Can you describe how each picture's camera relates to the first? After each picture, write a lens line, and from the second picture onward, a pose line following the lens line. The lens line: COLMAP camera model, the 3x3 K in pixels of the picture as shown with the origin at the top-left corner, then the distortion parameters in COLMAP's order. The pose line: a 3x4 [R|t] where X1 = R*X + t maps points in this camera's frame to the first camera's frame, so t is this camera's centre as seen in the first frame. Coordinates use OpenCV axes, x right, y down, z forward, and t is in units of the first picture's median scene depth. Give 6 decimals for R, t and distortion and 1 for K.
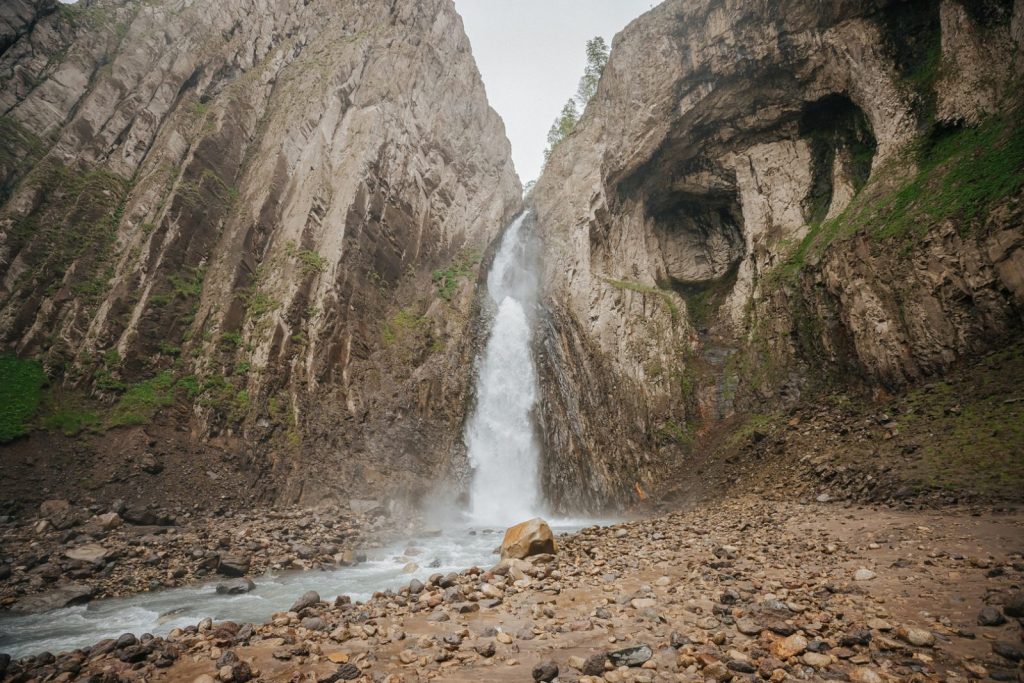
lens RADIAL K [[467.8, 0, 512.0], [0, 467.8, 341.5], [0, 0, 1]] dist [-0.035014, 0.011119]
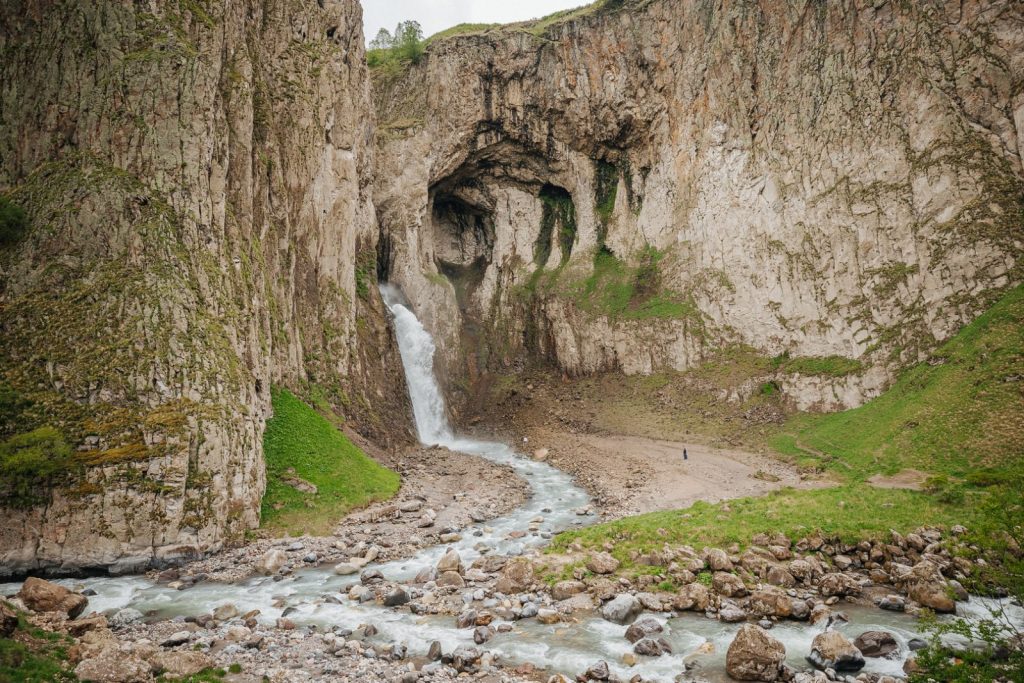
lens RADIAL K [[622.5, 0, 512.0], [0, 622.5, 341.5], [0, 0, 1]] dist [-0.002869, 0.002219]
pose [[0.675894, 0.021999, 0.736671, -1.007572], [-0.225409, 0.957827, 0.178209, -0.334525], [-0.701683, -0.286502, 0.652348, -0.474803]]
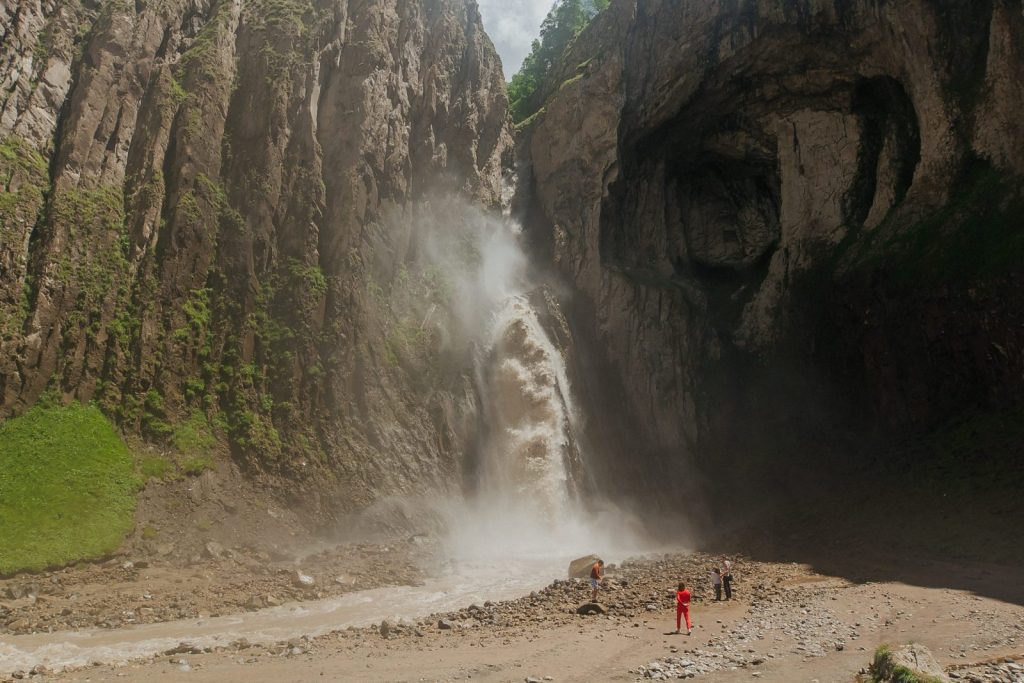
lens RADIAL K [[757.6, 0, 512.0], [0, 757.6, 341.5], [0, 0, 1]] dist [-0.038724, 0.007556]
pose [[0.994094, 0.027840, 0.104894, -0.132123], [-0.039664, 0.992873, 0.112384, -0.155638], [-0.101018, -0.115880, 0.988113, -0.358194]]
